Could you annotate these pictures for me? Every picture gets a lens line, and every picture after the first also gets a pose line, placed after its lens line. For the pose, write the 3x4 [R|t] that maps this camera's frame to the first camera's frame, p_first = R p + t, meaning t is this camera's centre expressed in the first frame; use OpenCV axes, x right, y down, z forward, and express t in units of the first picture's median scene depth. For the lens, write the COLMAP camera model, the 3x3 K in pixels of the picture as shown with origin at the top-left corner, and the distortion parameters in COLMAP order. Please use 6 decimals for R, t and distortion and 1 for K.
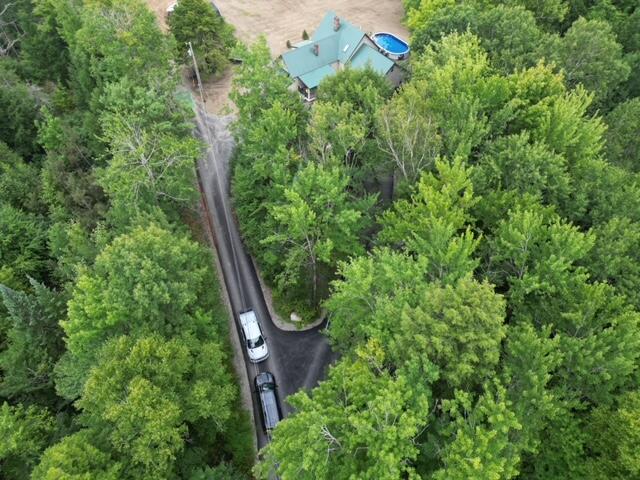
lens RADIAL K [[445.2, 0, 320.0], [0, 445.2, 240.0], [0, 0, 1]] dist [0.077817, -0.079414]
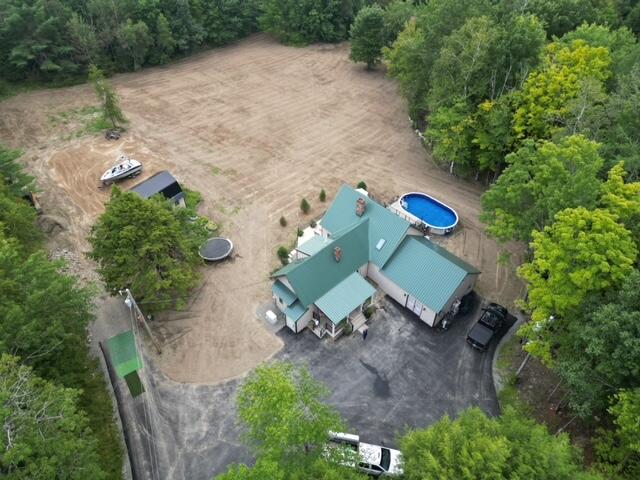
lens RADIAL K [[445.2, 0, 320.0], [0, 445.2, 240.0], [0, 0, 1]] dist [0.077817, -0.079414]
pose [[0.993741, -0.082961, 0.074810, -0.125962], [0.092375, 0.986841, -0.132706, -0.586129], [-0.062816, 0.138786, 0.988328, 0.614546]]
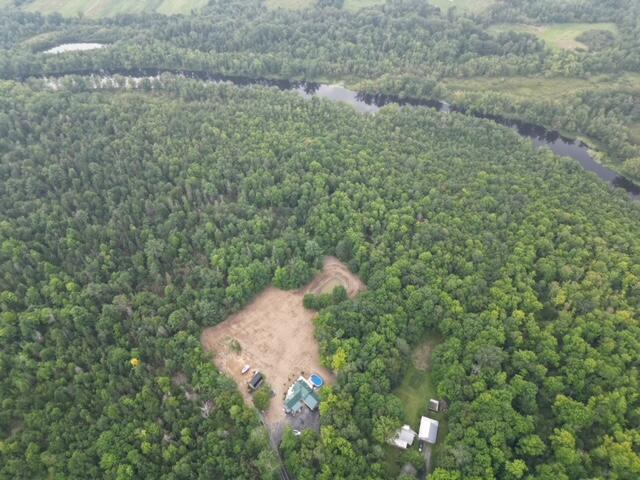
lens RADIAL K [[445.2, 0, 320.0], [0, 445.2, 240.0], [0, 0, 1]] dist [0.077817, -0.079414]
pose [[0.988629, -0.111286, 0.101130, -0.056367], [0.121349, 0.987611, -0.099498, -2.059899], [-0.088804, 0.110638, 0.989885, -4.272167]]
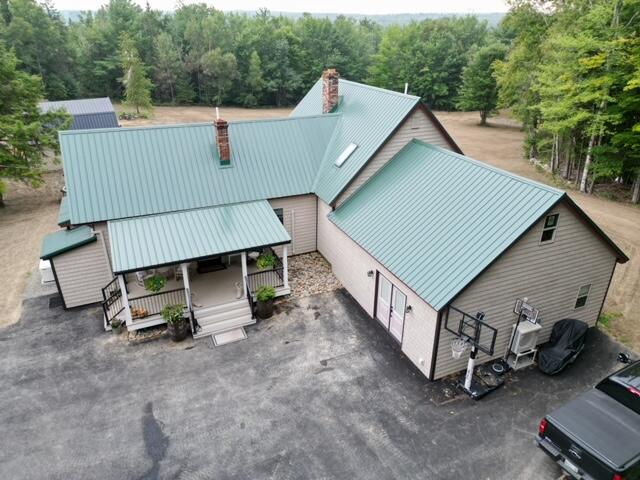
lens RADIAL K [[445.2, 0, 320.0], [0, 445.2, 240.0], [0, 0, 1]] dist [0.077817, -0.079414]
pose [[0.972260, 0.090525, -0.215675, 0.169569], [-0.177478, 0.886115, -0.428138, -0.441996], [0.152355, 0.454539, 0.877600, 1.297653]]
